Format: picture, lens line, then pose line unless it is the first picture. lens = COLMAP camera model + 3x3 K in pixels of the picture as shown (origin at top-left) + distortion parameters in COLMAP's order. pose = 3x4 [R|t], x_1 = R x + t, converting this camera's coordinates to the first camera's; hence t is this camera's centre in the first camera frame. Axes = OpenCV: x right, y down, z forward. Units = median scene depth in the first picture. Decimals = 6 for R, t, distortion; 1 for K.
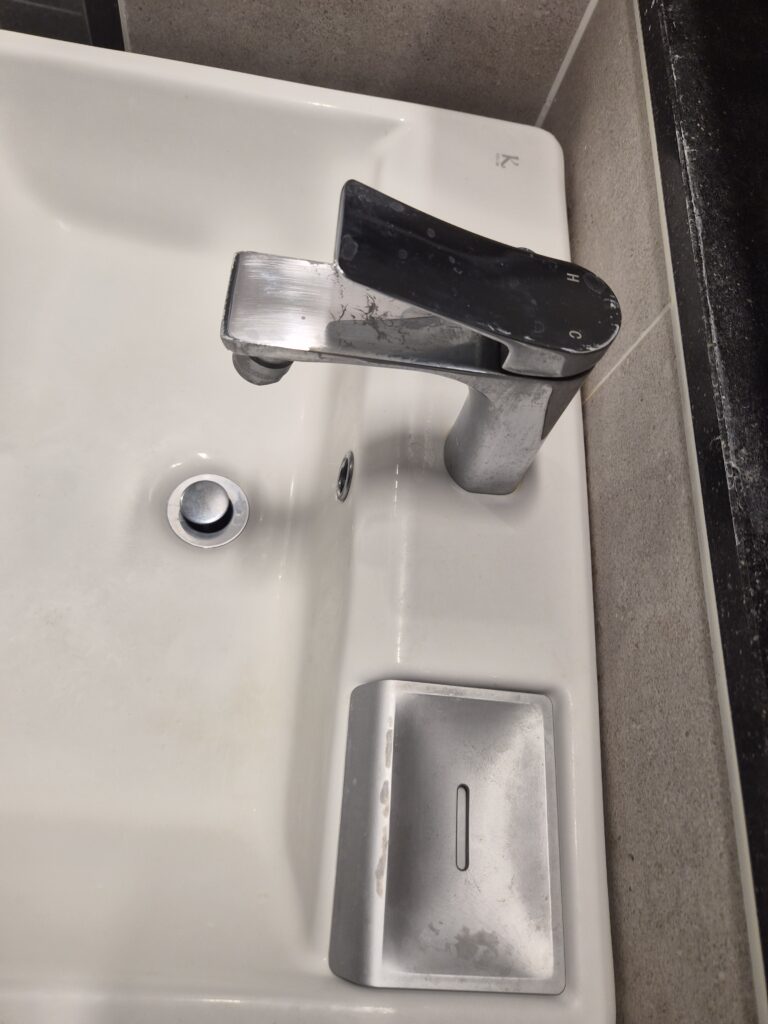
lens RADIAL K [[747.2, 0, 384.9], [0, 747.2, 486.7], [0, 0, 1]] dist [0.020433, -0.036803]
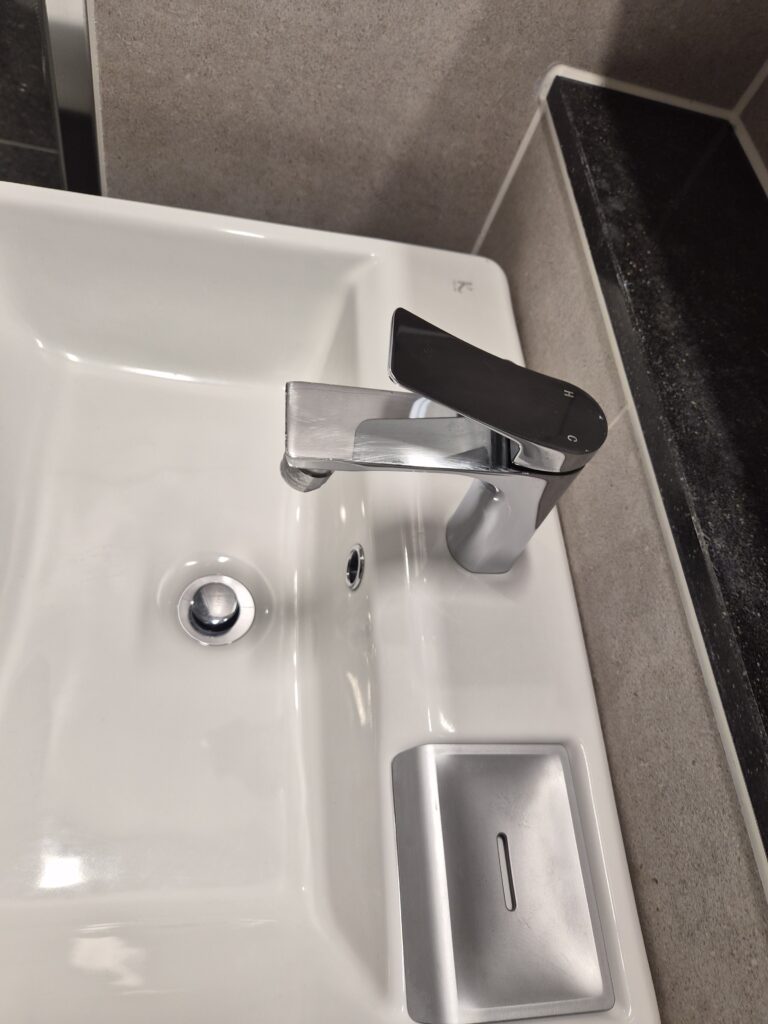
lens RADIAL K [[747.2, 0, 384.9], [0, 747.2, 486.7], [0, 0, 1]] dist [0.020433, -0.036803]
pose [[0.991058, -0.055479, 0.121351, -0.175718], [0.069225, 0.991276, -0.112163, -0.005186], [-0.114069, 0.119561, 0.986252, -0.149335]]
